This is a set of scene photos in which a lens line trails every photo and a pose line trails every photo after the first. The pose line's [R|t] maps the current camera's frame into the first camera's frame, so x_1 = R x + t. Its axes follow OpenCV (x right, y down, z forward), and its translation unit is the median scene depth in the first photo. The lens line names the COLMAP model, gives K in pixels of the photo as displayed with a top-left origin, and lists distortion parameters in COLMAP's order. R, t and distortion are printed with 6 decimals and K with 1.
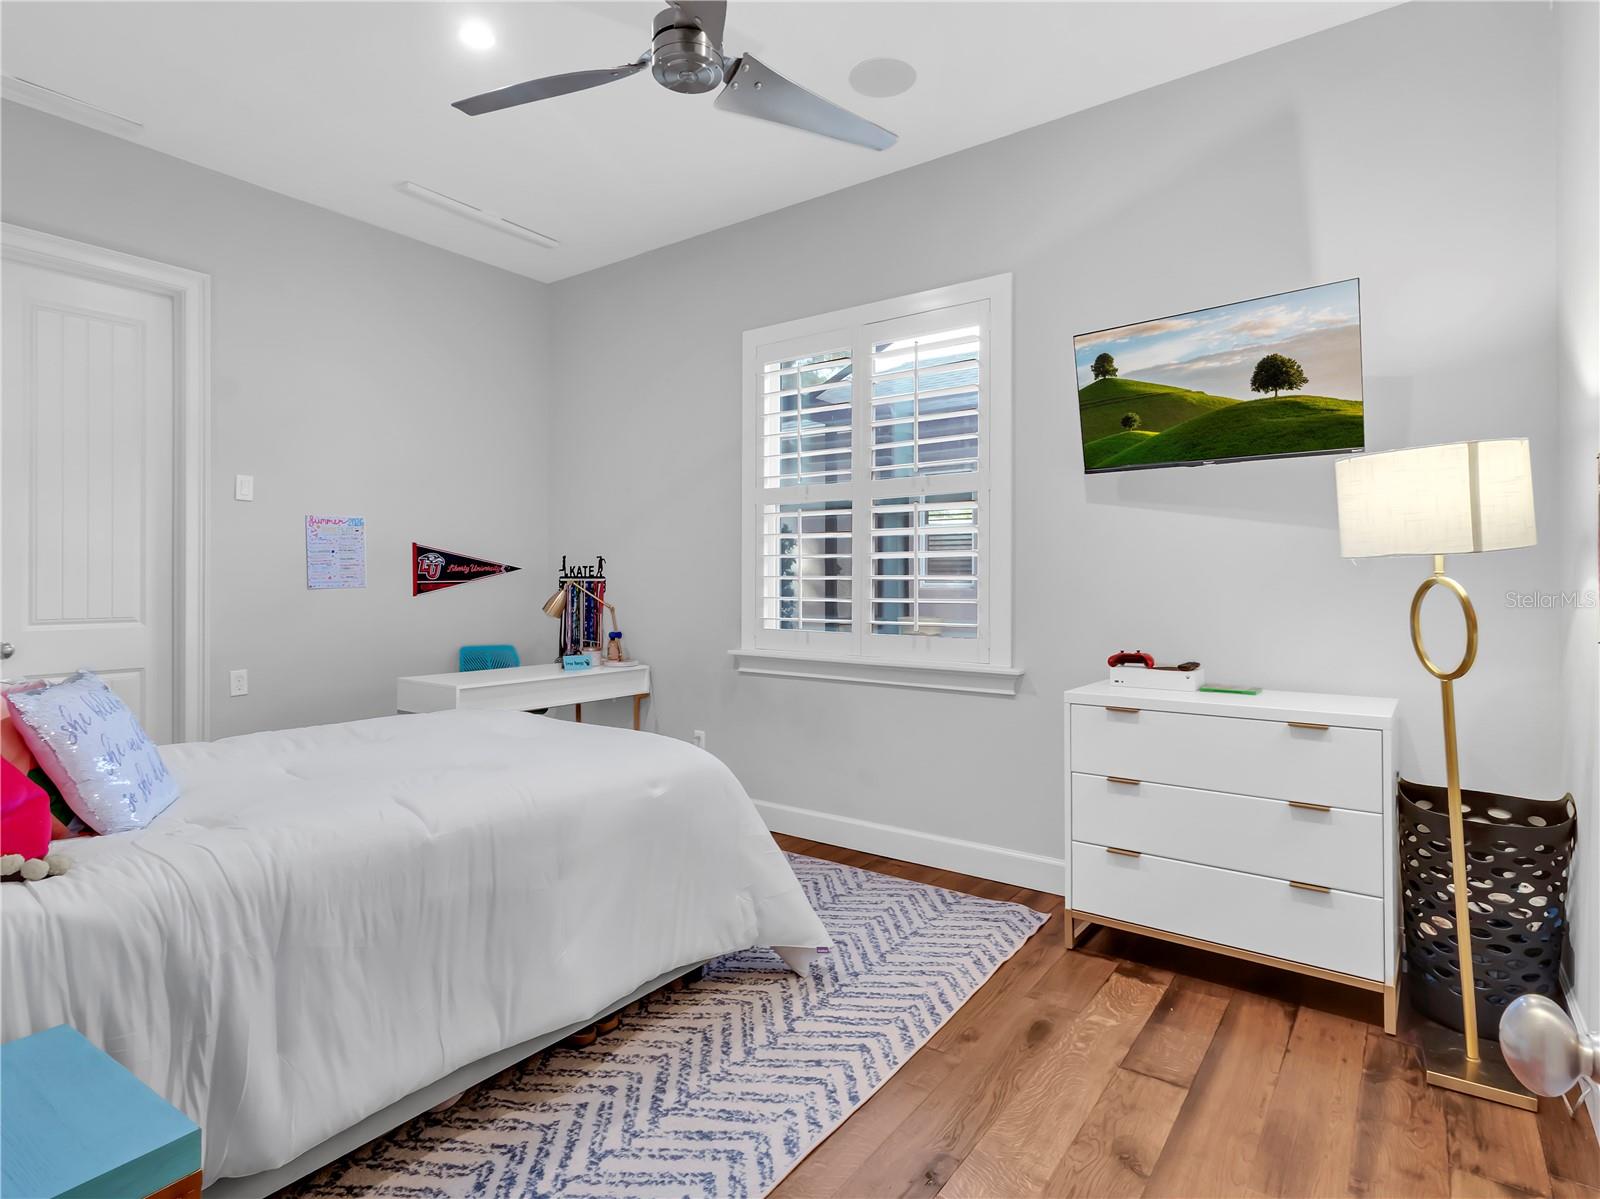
lens RADIAL K [[847.5, 0, 788.8], [0, 847.5, 594.7], [0, 0, 1]] dist [0.003019, -0.000477]
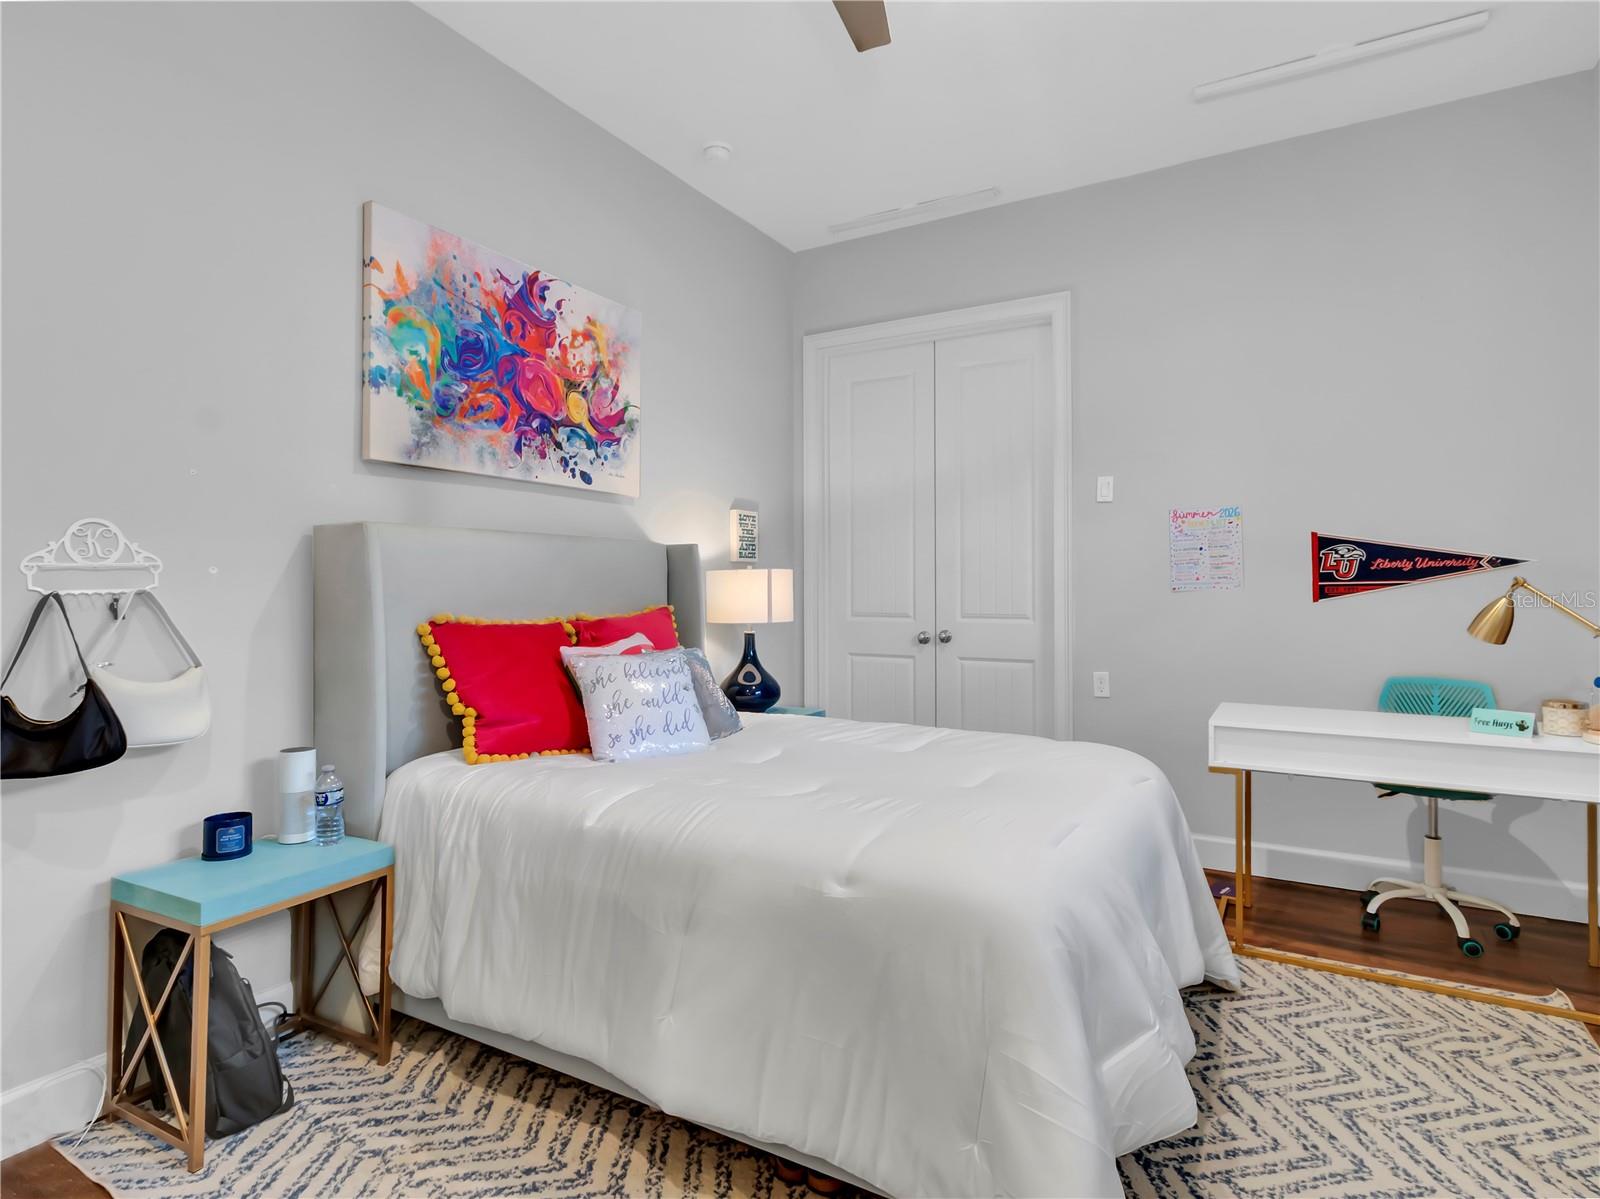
lens RADIAL K [[847.5, 0, 788.2], [0, 847.5, 586.3], [0, 0, 1]] dist [0.003019, -0.000477]
pose [[0.113542, -0.000118, -0.993533, 0.259777], [-0.013219, 0.999911, -0.001630, -0.004957], [0.993445, 0.013318, 0.113530, 0.444508]]
